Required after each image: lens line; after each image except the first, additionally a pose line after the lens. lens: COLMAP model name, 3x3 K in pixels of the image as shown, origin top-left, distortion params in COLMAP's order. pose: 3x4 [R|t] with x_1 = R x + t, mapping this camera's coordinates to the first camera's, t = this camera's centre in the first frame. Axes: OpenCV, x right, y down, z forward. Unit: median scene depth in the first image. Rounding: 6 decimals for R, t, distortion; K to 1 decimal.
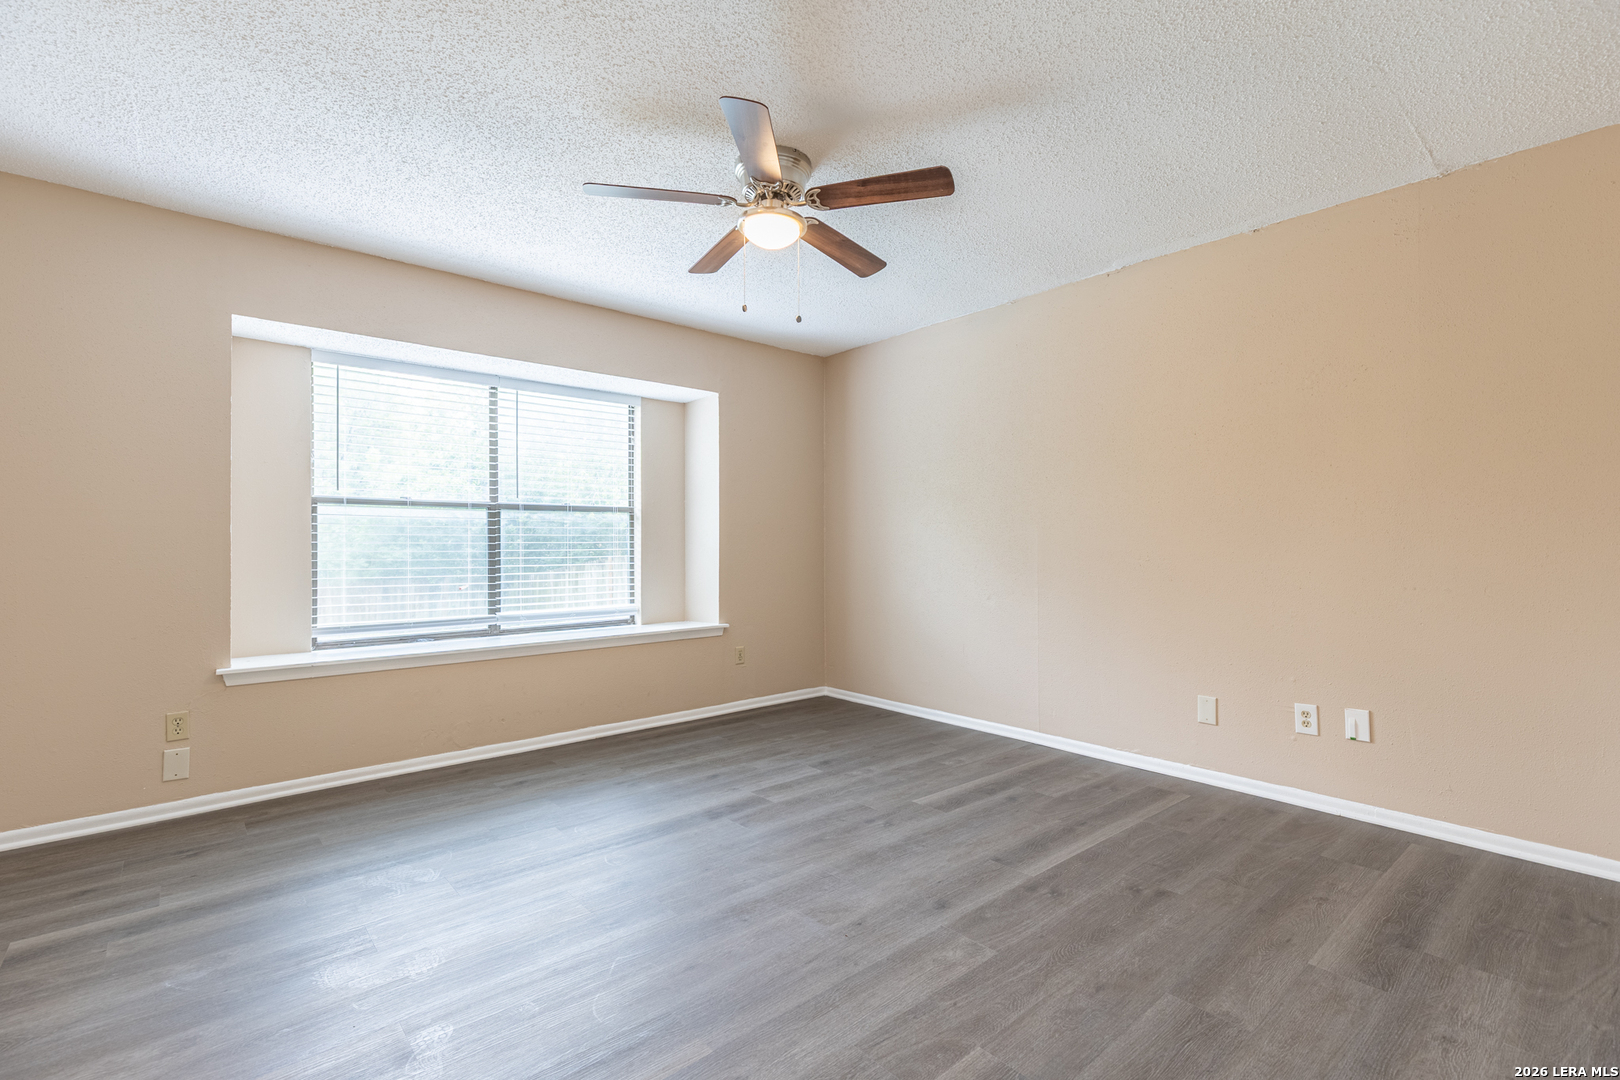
lens RADIAL K [[728.4, 0, 814.1], [0, 728.4, 537.6], [0, 0, 1]] dist [0.007152, -0.000759]
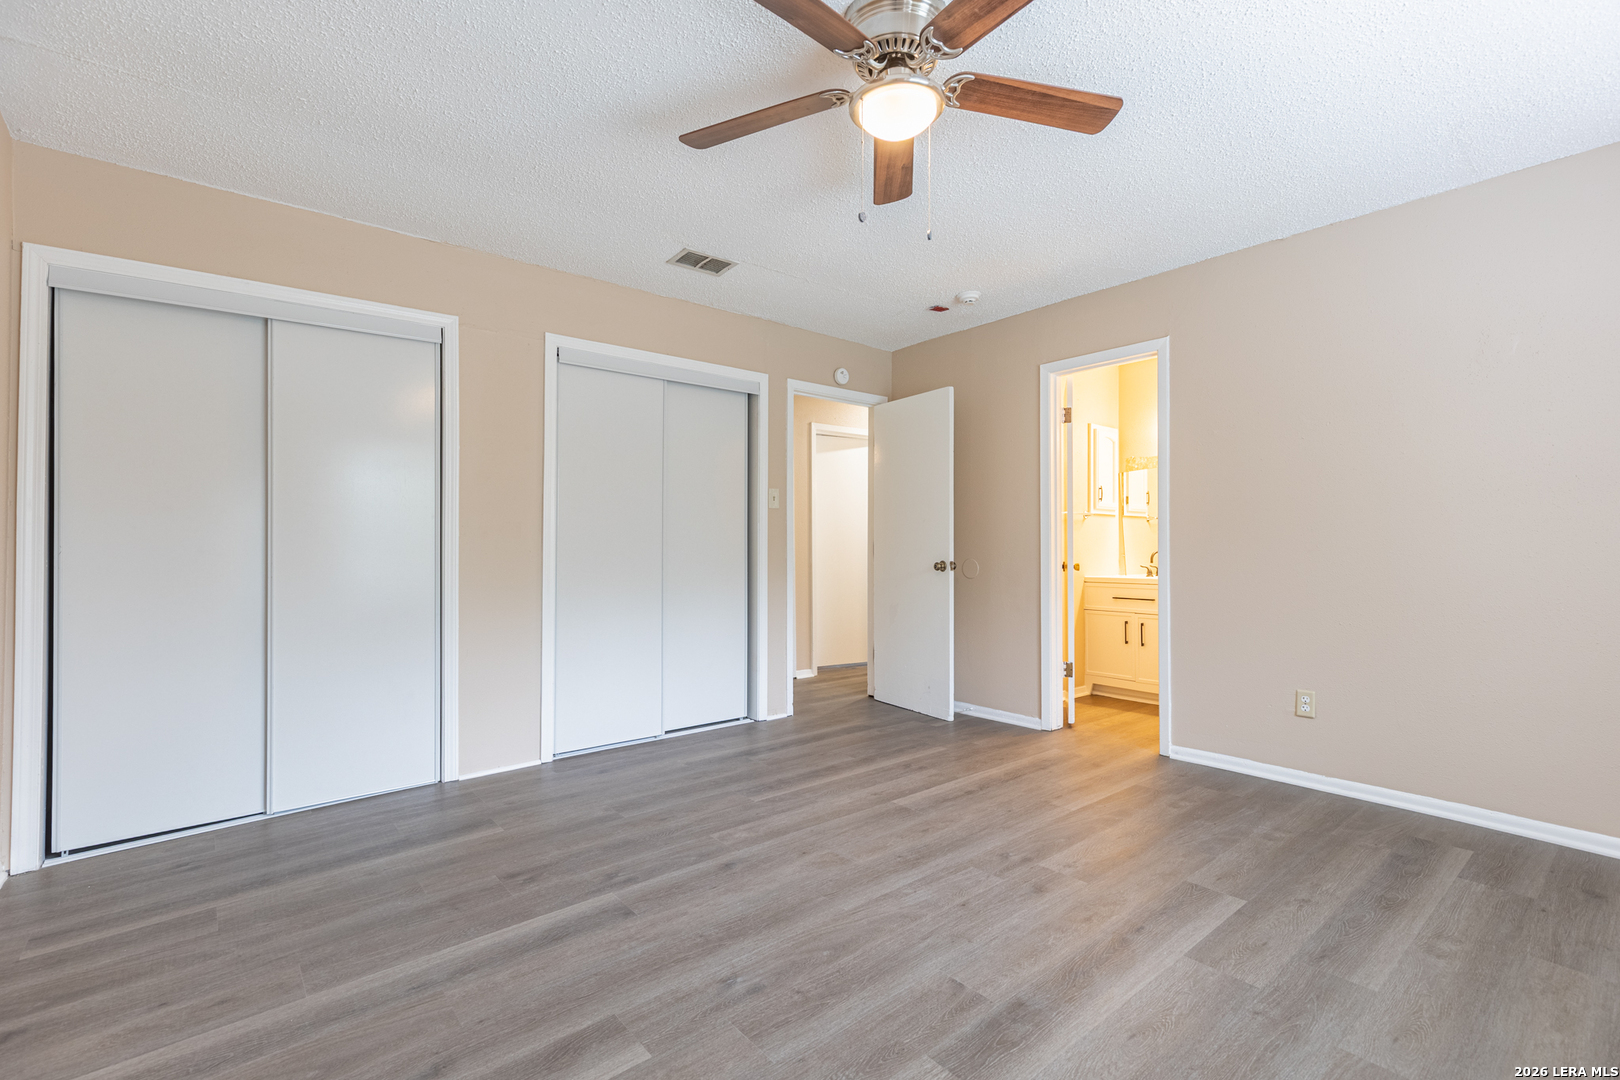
lens RADIAL K [[726.3, 0, 819.2], [0, 726.3, 537.1], [0, 0, 1]] dist [0.010116, -0.000088]
pose [[-0.999835, 0.007025, 0.016758, 0.009573], [0.006620, 0.999688, -0.024095, 0.022095], [-0.016922, -0.023980, -0.999569, 1.645558]]
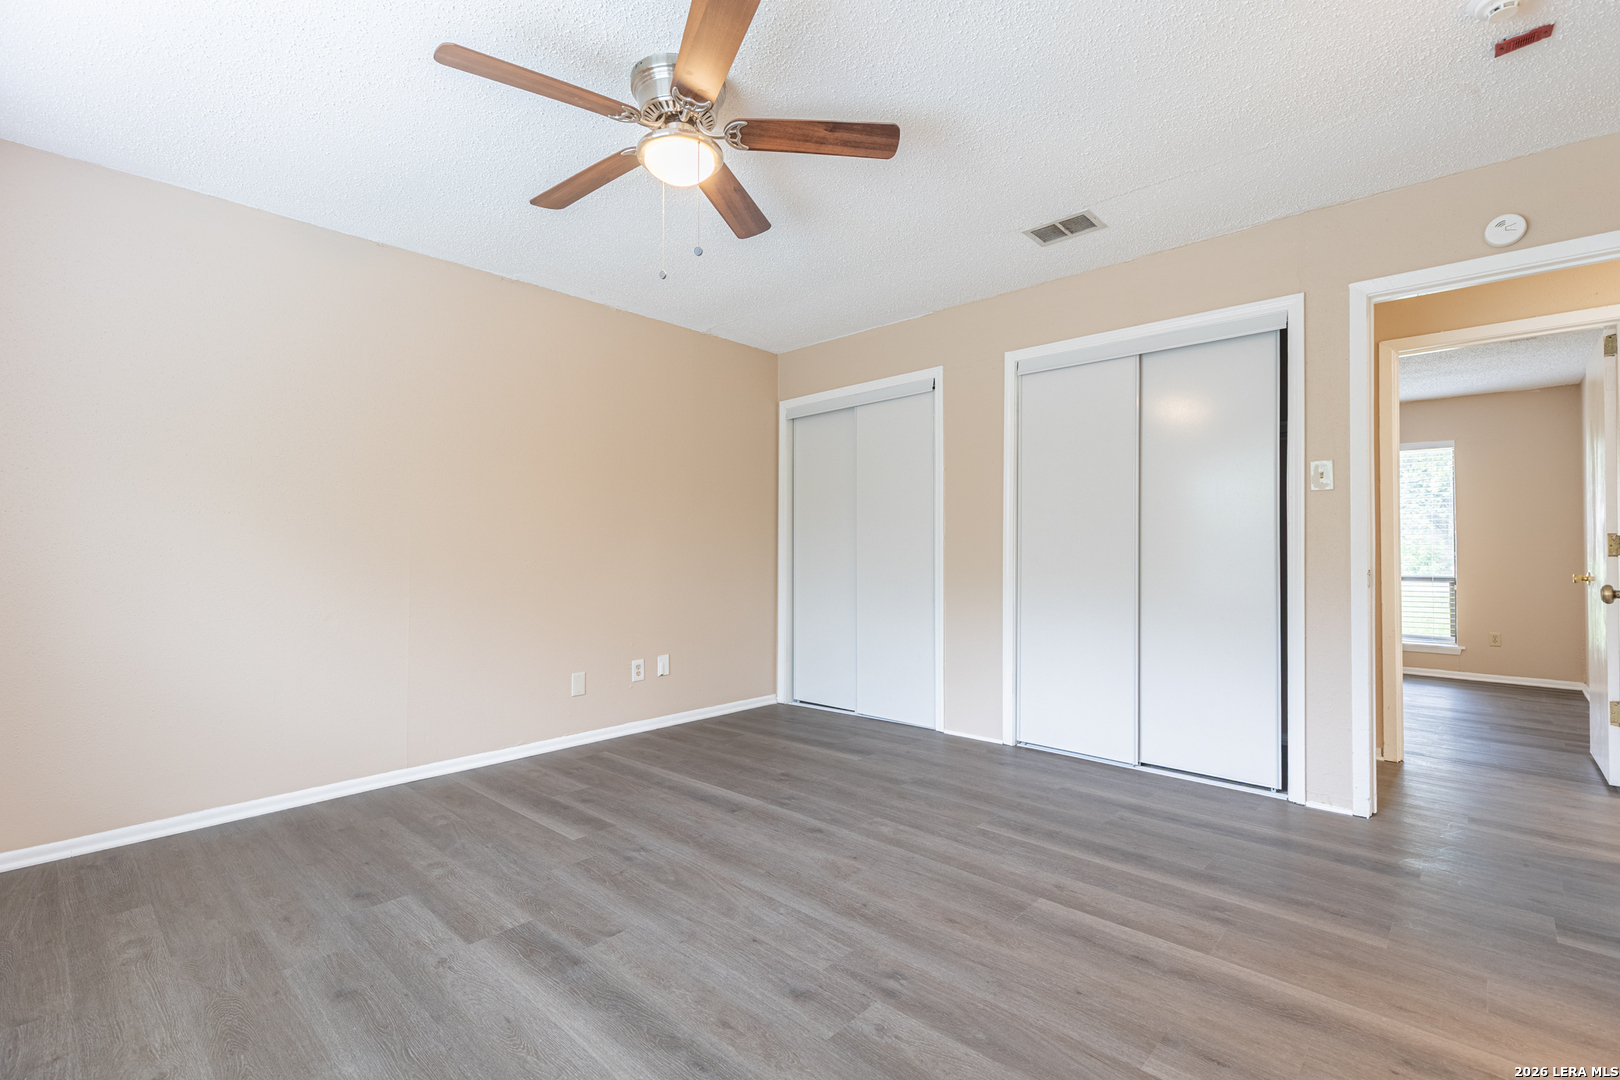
lens RADIAL K [[726.3, 0, 819.2], [0, 726.3, 537.1], [0, 0, 1]] dist [0.010116, -0.000088]
pose [[-0.113811, 0.018214, 0.993335, -0.844063], [-0.009161, 0.999770, -0.019382, 0.014625], [-0.993460, -0.011306, -0.113618, 0.887312]]
